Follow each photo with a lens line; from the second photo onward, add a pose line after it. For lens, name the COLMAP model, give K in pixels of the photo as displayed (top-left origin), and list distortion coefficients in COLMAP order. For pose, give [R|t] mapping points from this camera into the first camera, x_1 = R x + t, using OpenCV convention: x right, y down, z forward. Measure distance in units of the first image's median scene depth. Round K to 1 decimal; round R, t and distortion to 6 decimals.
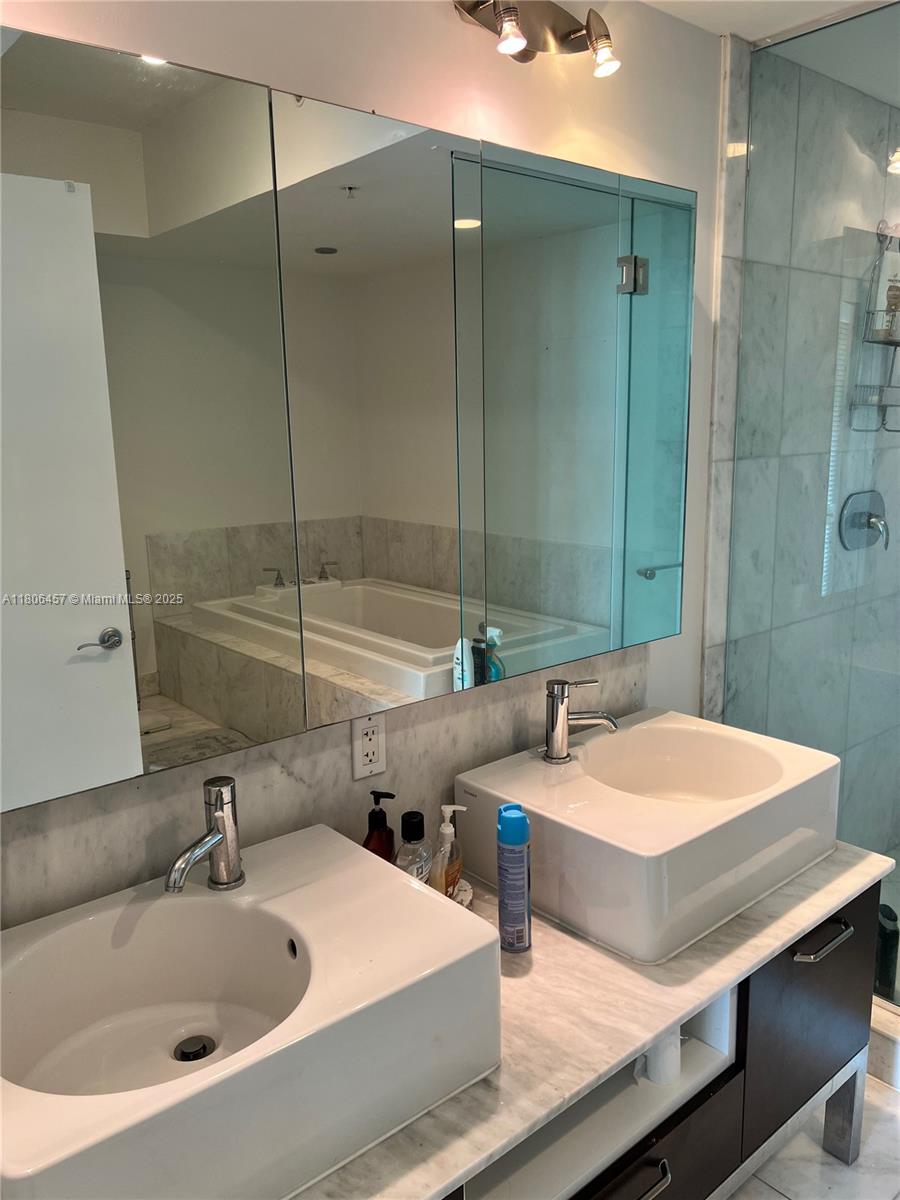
lens RADIAL K [[907.1, 0, 454.0], [0, 907.1, 603.1], [0, 0, 1]] dist [0.046698, -0.054041]
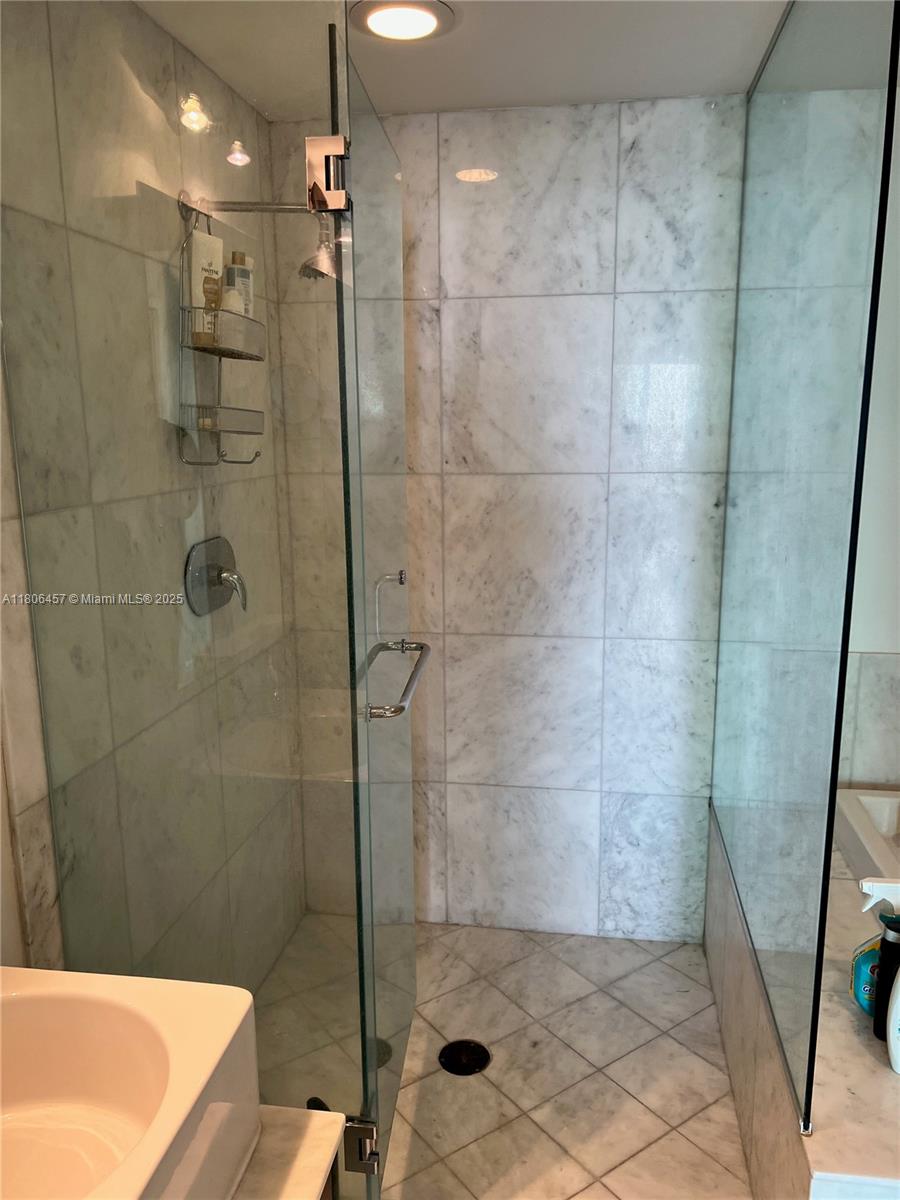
lens RADIAL K [[907.1, 0, 454.0], [0, 907.1, 603.1], [0, 0, 1]] dist [0.046698, -0.054041]
pose [[0.758374, -0.117543, 0.641134, 0.115508], [0.123853, 0.991672, 0.035308, -0.078964], [-0.639945, 0.052630, 0.766616, 0.306136]]
